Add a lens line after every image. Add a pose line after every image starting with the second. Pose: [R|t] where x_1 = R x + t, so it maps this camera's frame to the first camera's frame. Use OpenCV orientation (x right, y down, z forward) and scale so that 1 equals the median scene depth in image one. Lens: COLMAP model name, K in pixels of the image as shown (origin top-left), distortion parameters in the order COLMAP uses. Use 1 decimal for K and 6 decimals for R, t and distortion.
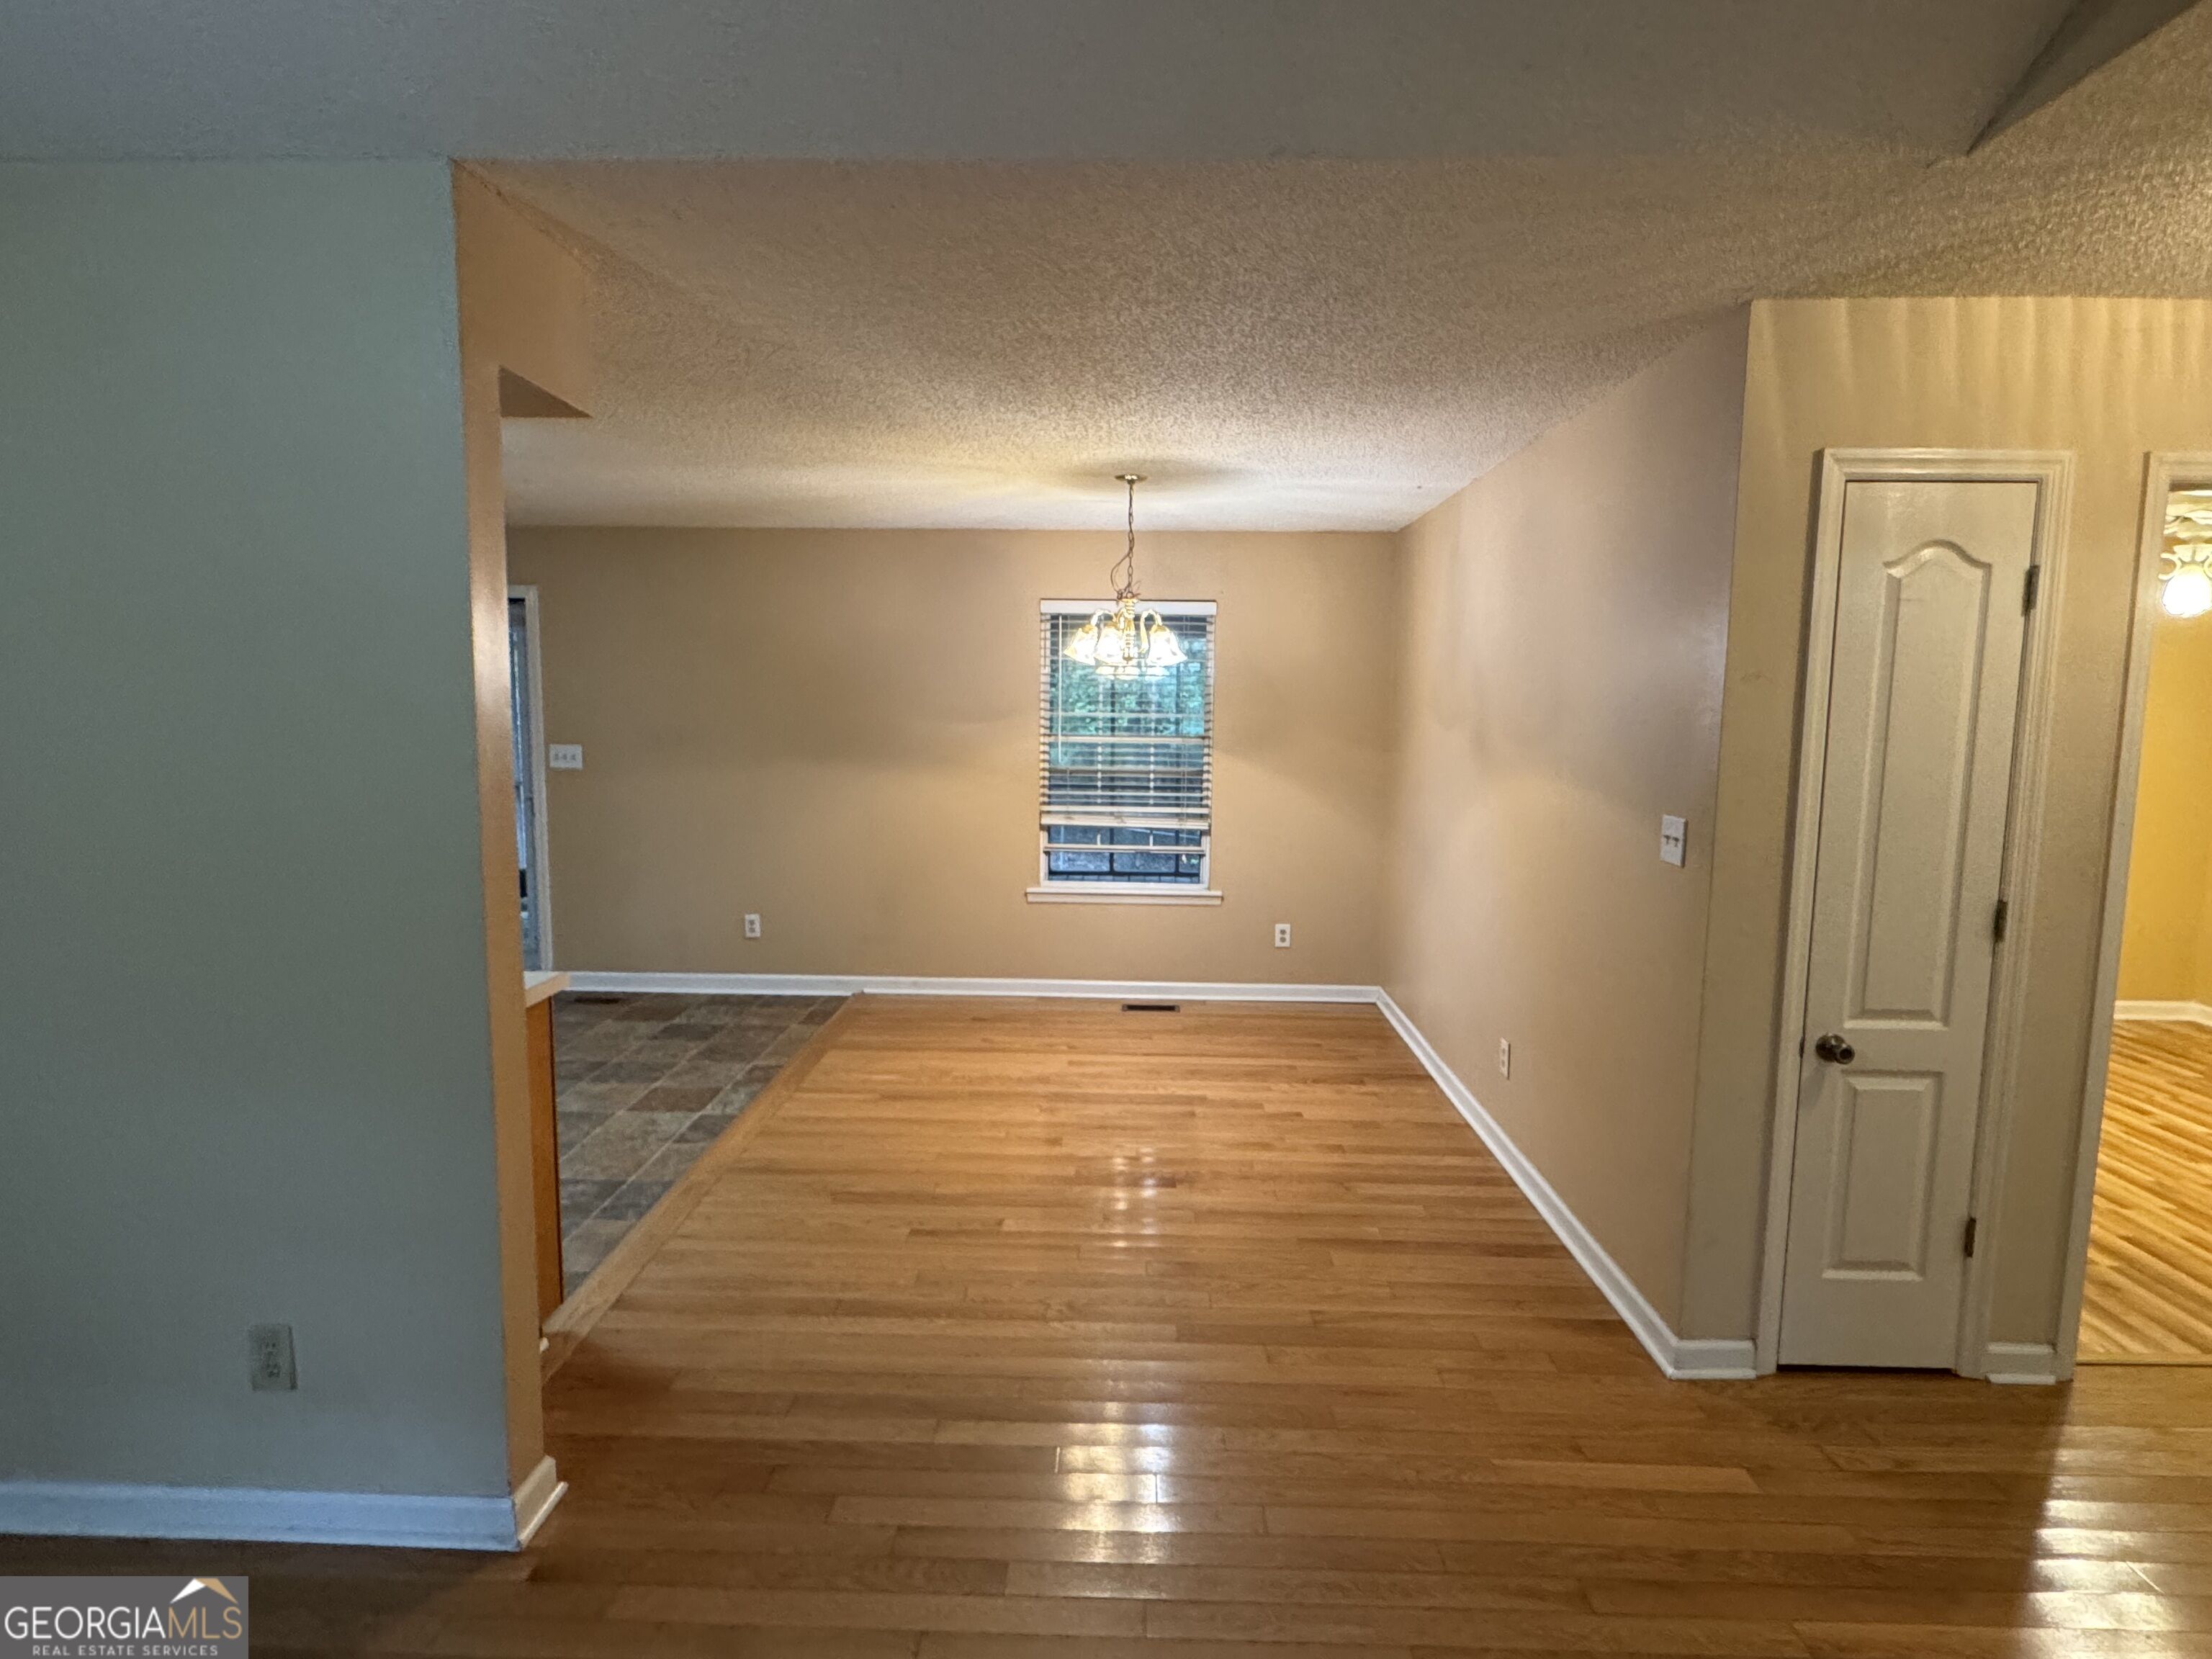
lens RADIAL K [[1161.3, 0, 1103.6], [0, 1161.3, 844.2], [0, 0, 1]] dist [-0.007250, 0.001652]
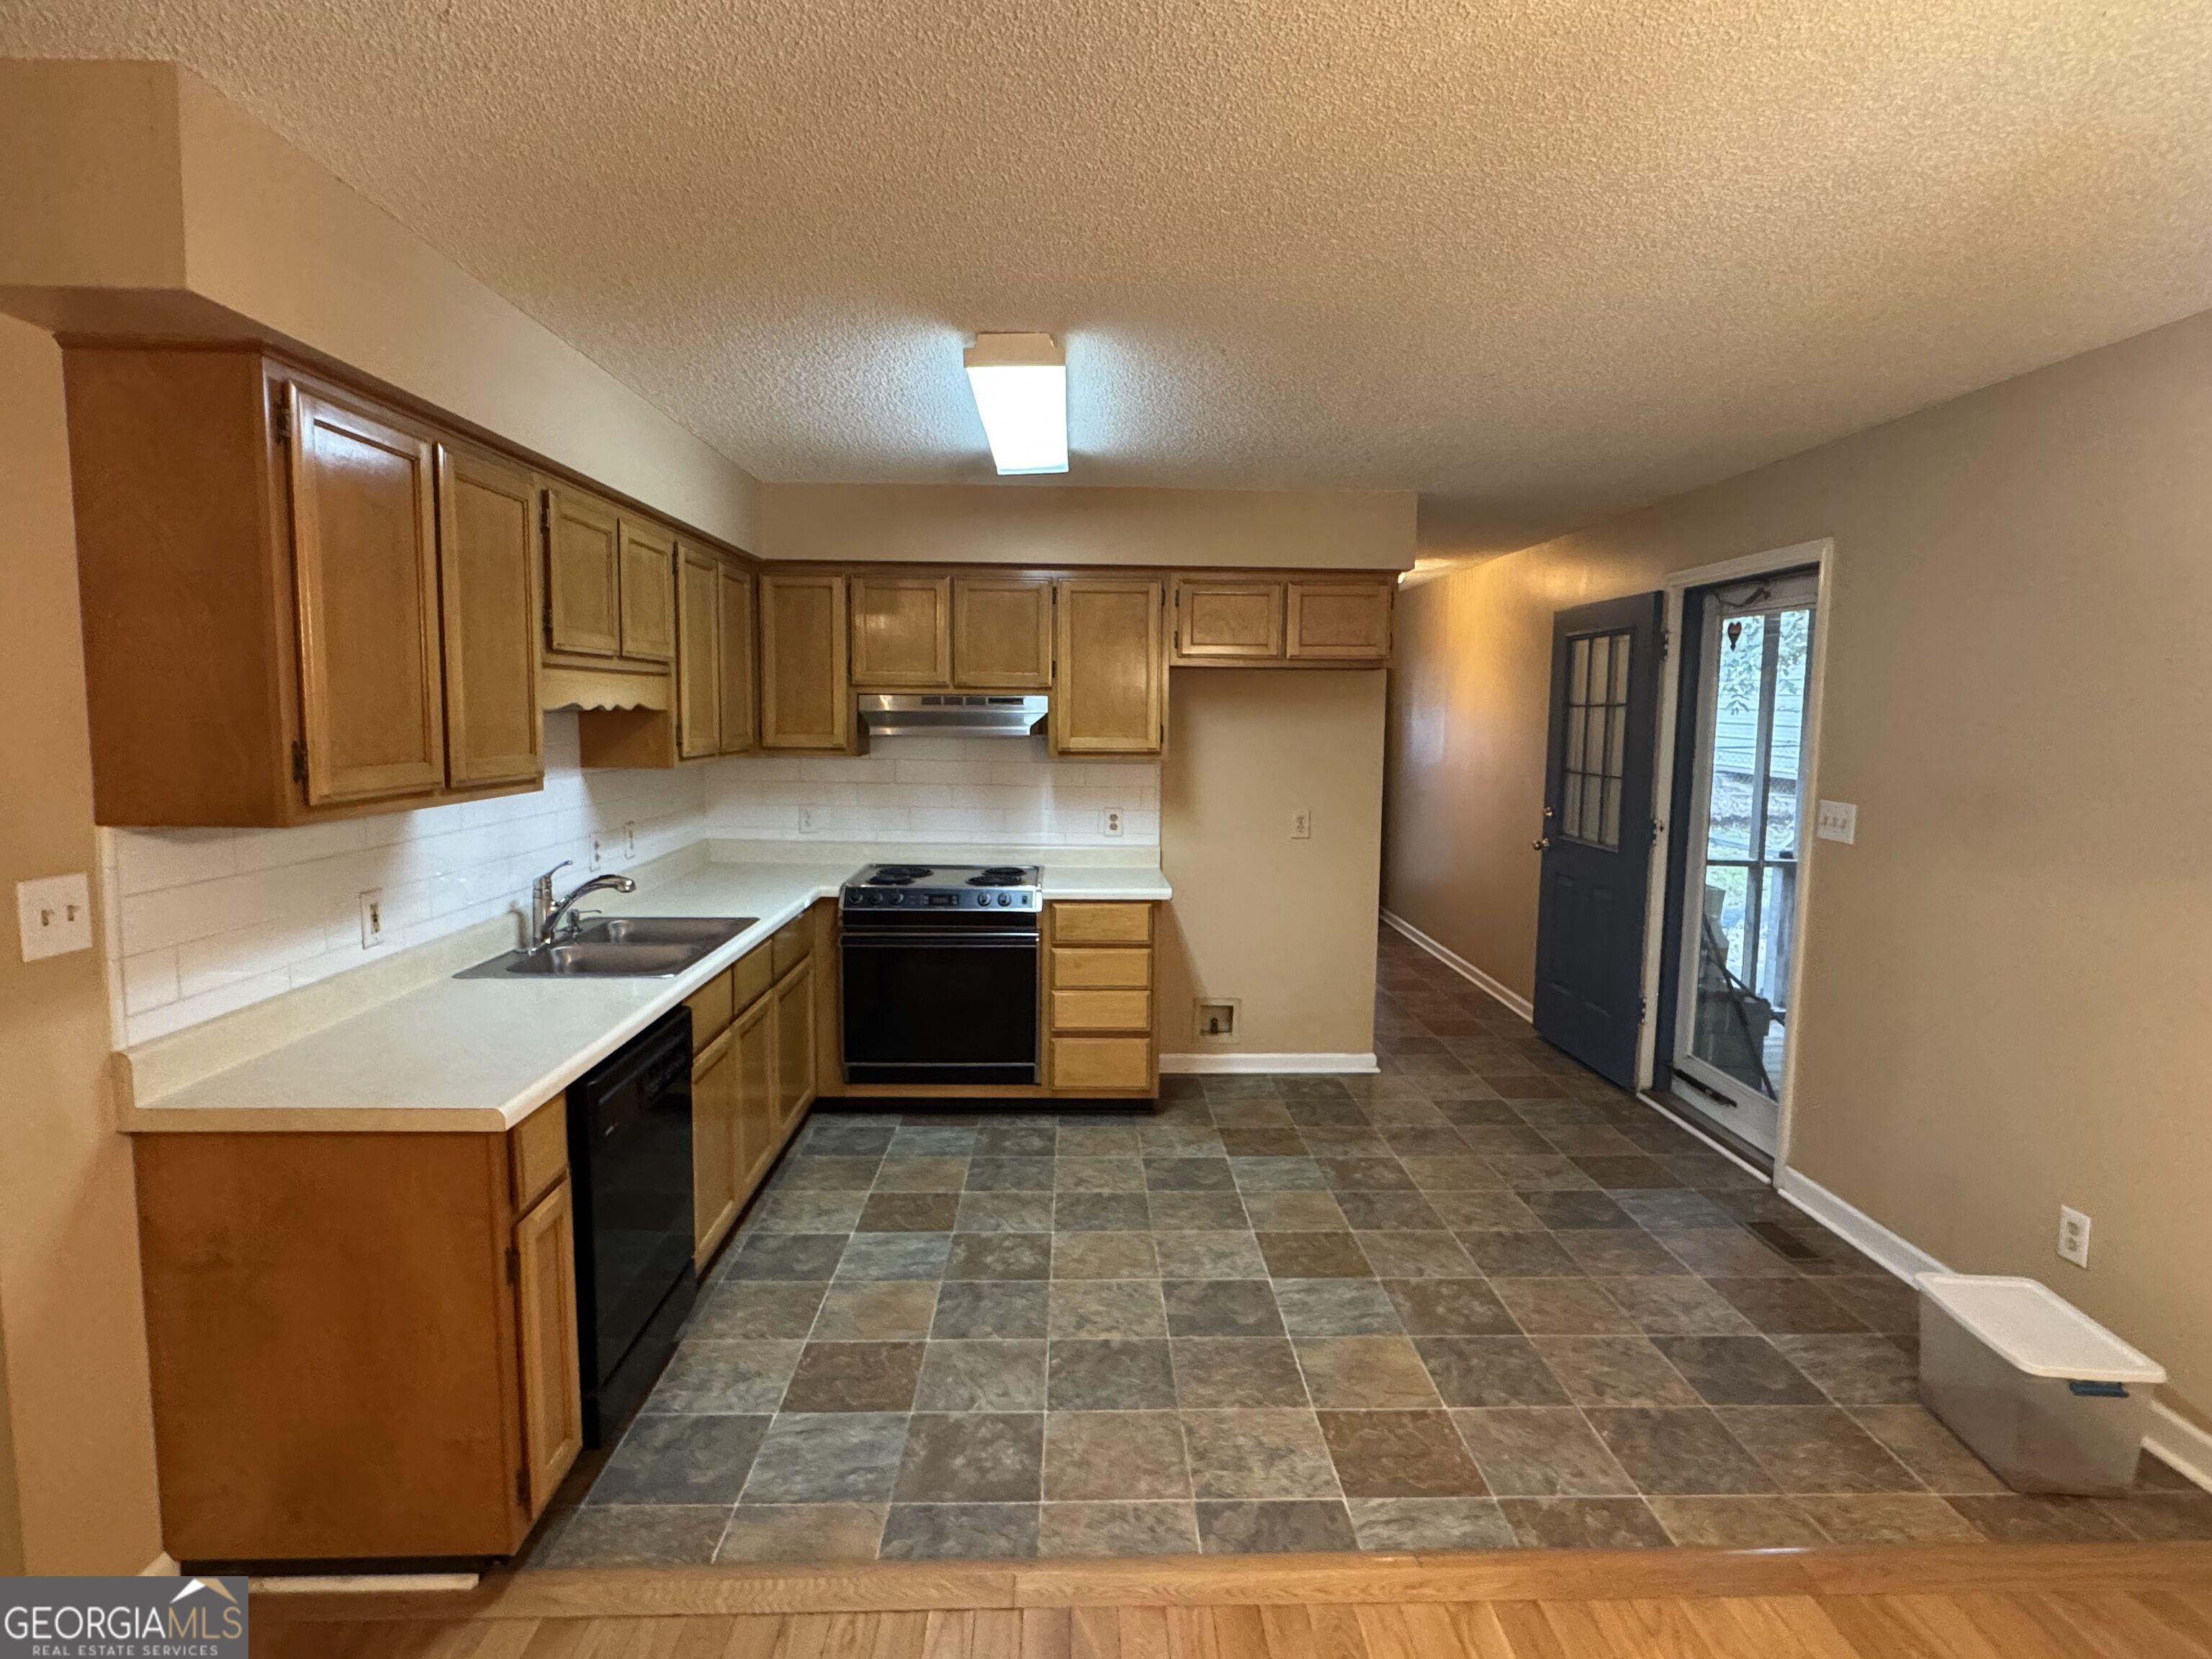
lens RADIAL K [[1161.3, 0, 1105.8], [0, 1161.3, 822.6], [0, 0, 1]] dist [-0.007250, 0.001652]
pose [[0.047629, 0.096821, -0.994162, 0.136691], [-0.126180, 0.987901, 0.090166, -0.102054], [0.990863, 0.121149, 0.059270, 0.741088]]
